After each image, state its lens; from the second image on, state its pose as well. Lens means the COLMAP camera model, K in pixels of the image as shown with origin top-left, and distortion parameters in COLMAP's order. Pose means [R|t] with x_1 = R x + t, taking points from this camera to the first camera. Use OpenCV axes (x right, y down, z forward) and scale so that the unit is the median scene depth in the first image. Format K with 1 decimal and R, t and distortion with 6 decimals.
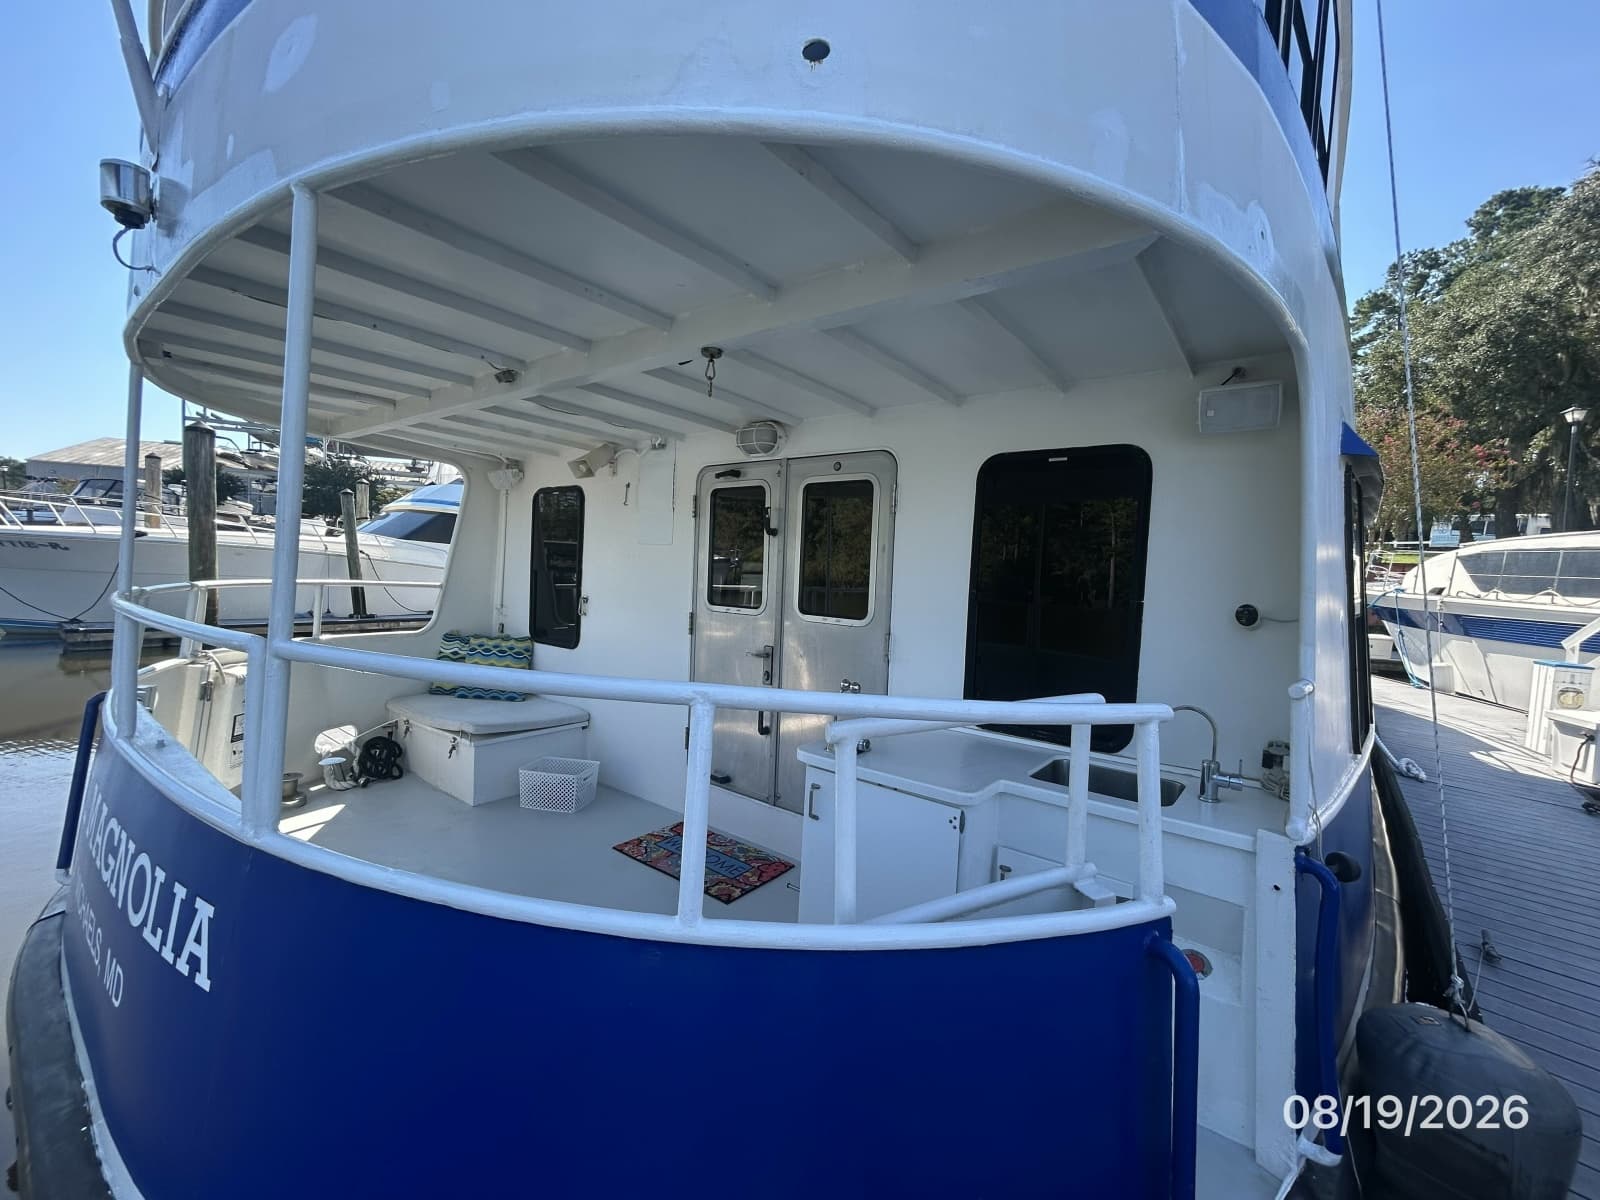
lens RADIAL K [[647.7, 0, 800.0], [0, 647.7, 602.2], [0, 0, 1]] dist [-0.027706, 0.011178]
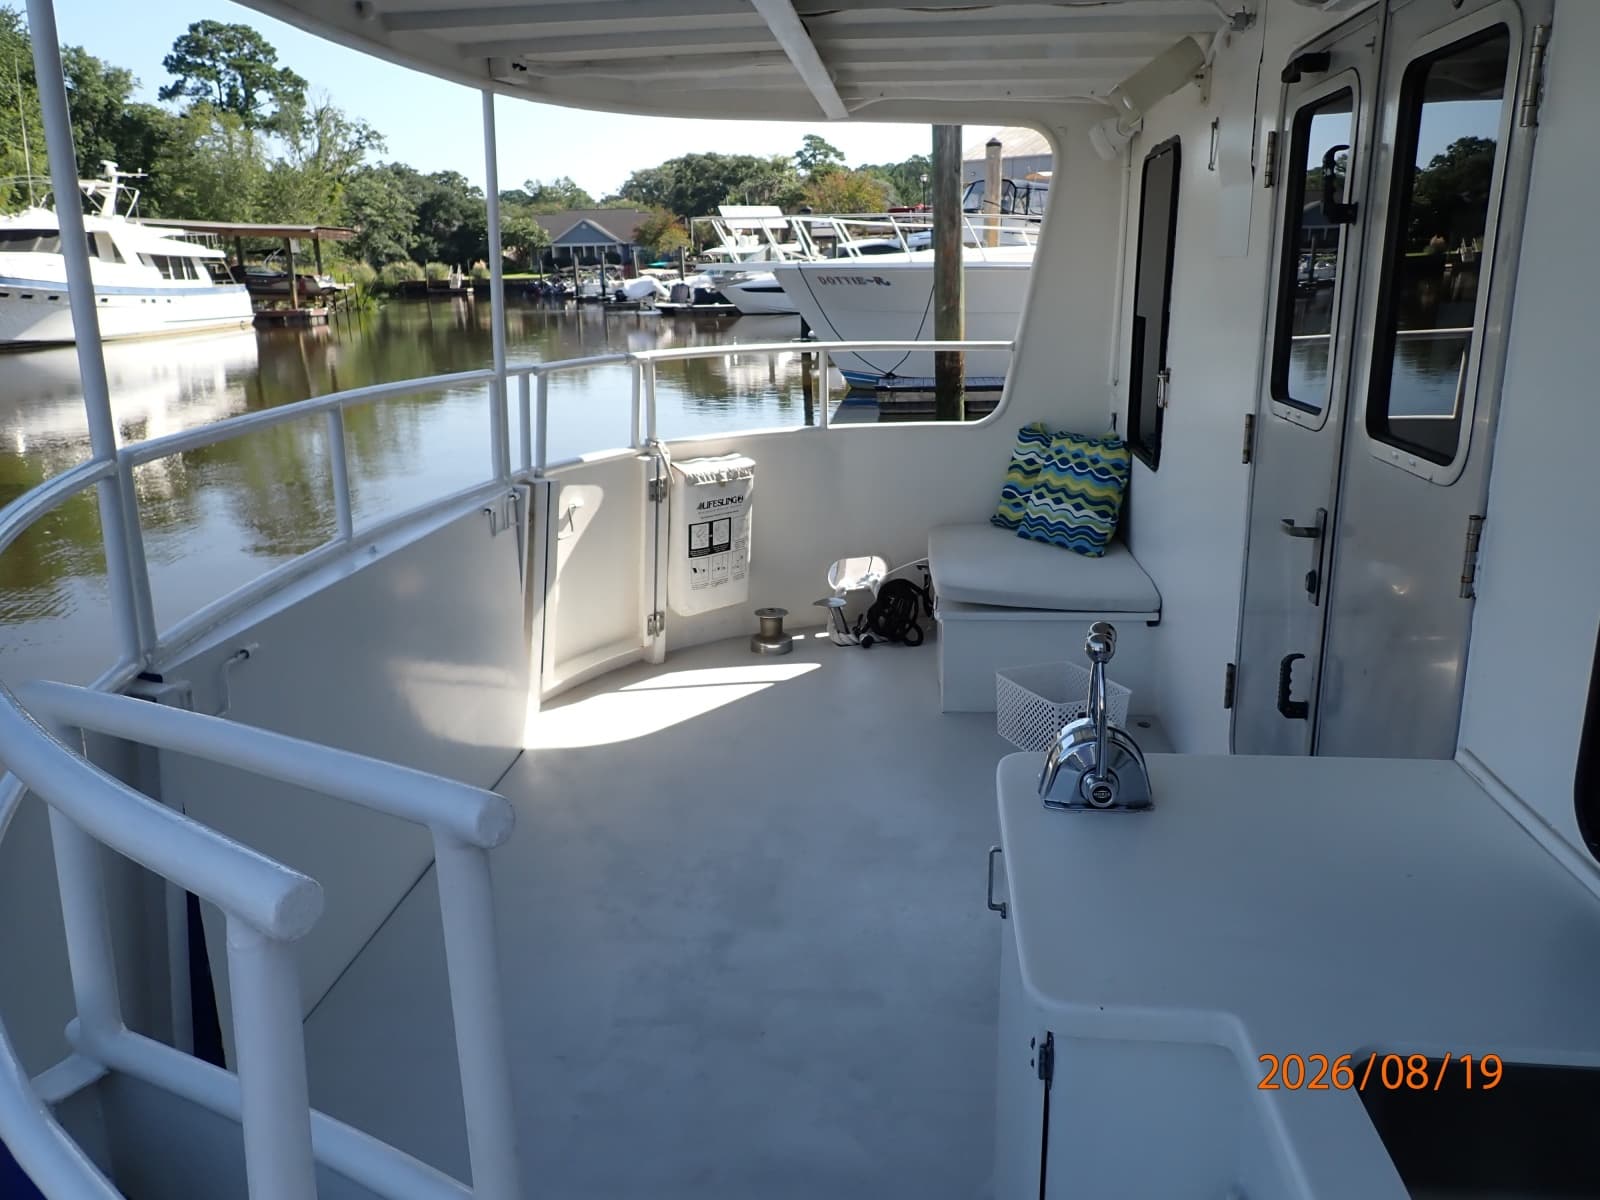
lens RADIAL K [[1191.7, 0, 800.0], [0, 1191.7, 600.0], [0, 0, 1]] dist [0.059591, -0.082192]
pose [[0.528300, 0.173317, -0.831180, 0.383886], [0.001937, 0.978696, 0.205308, -0.029877], [0.849055, -0.110074, 0.516709, 0.305761]]
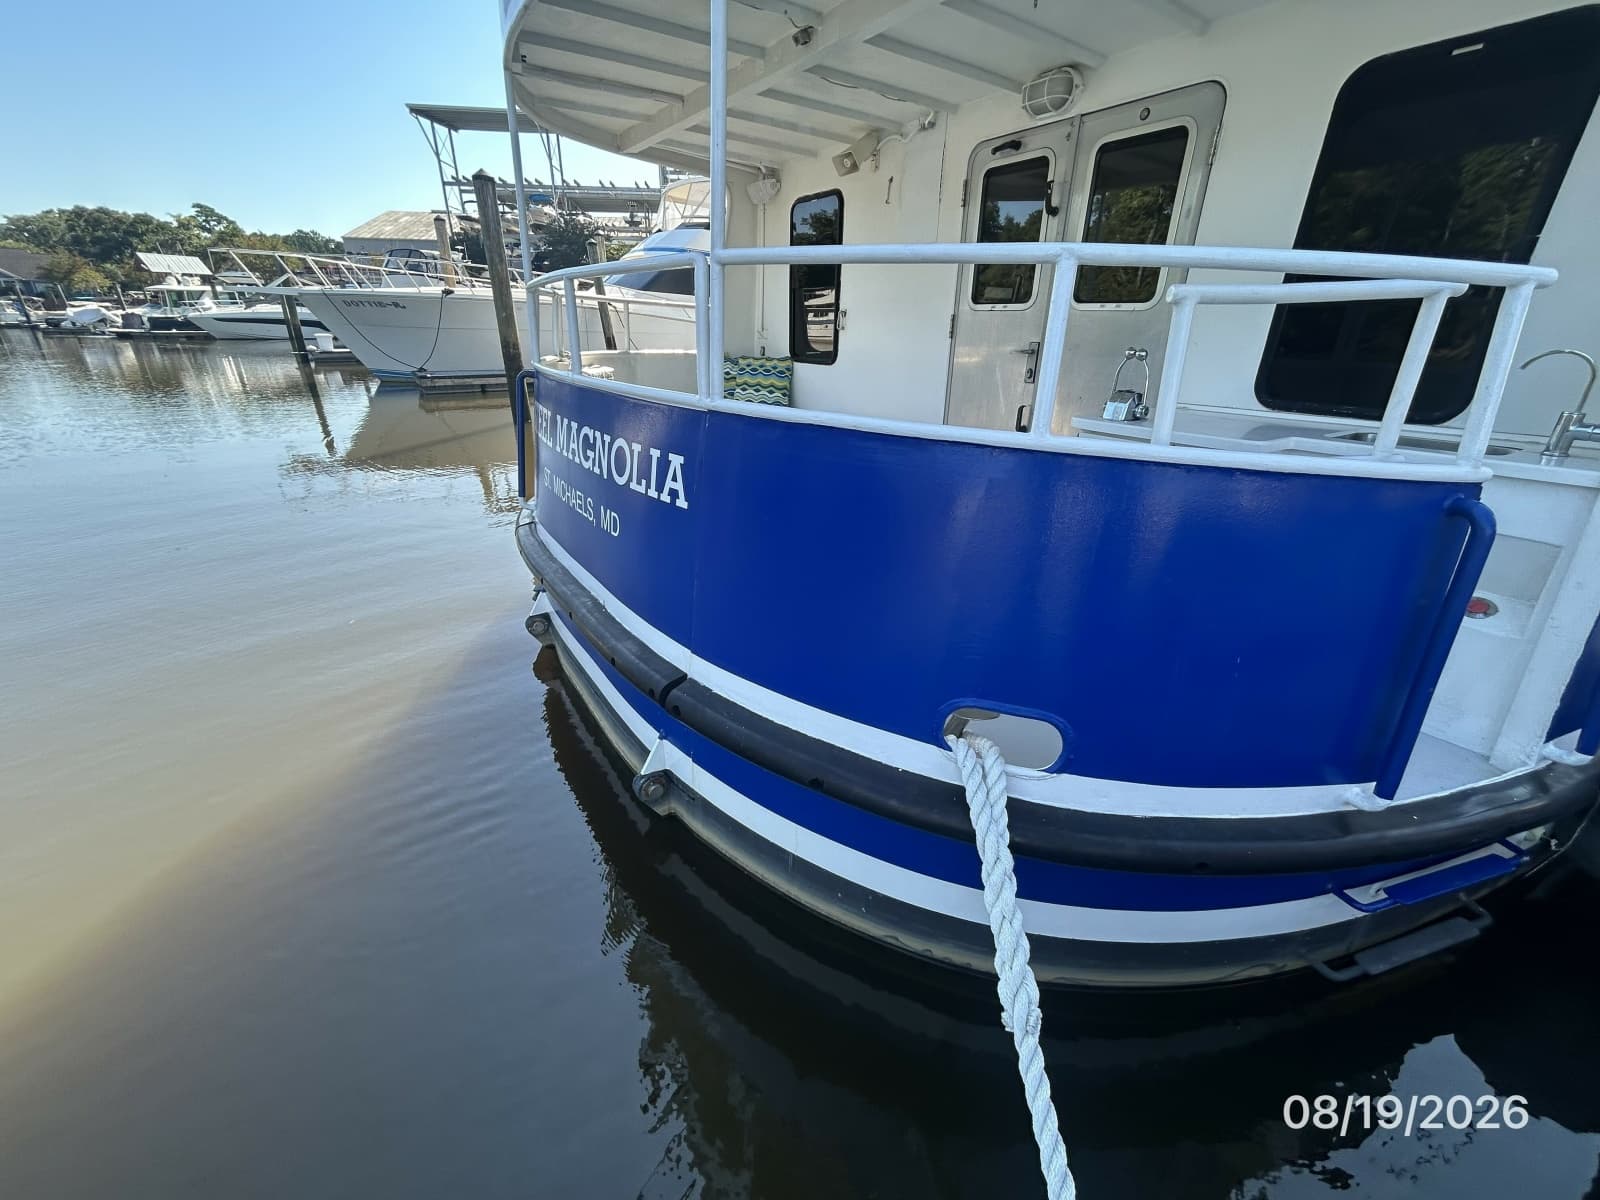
lens RADIAL K [[647.7, 0, 800.0], [0, 647.7, 600.0], [0, 0, 1]] dist [0.000023, 0.000396]
pose [[0.950321, 0.094783, -0.296489, -0.054221], [0.012085, 0.940558, 0.339417, 0.090926], [0.311036, -0.326138, 0.892687, -0.130868]]
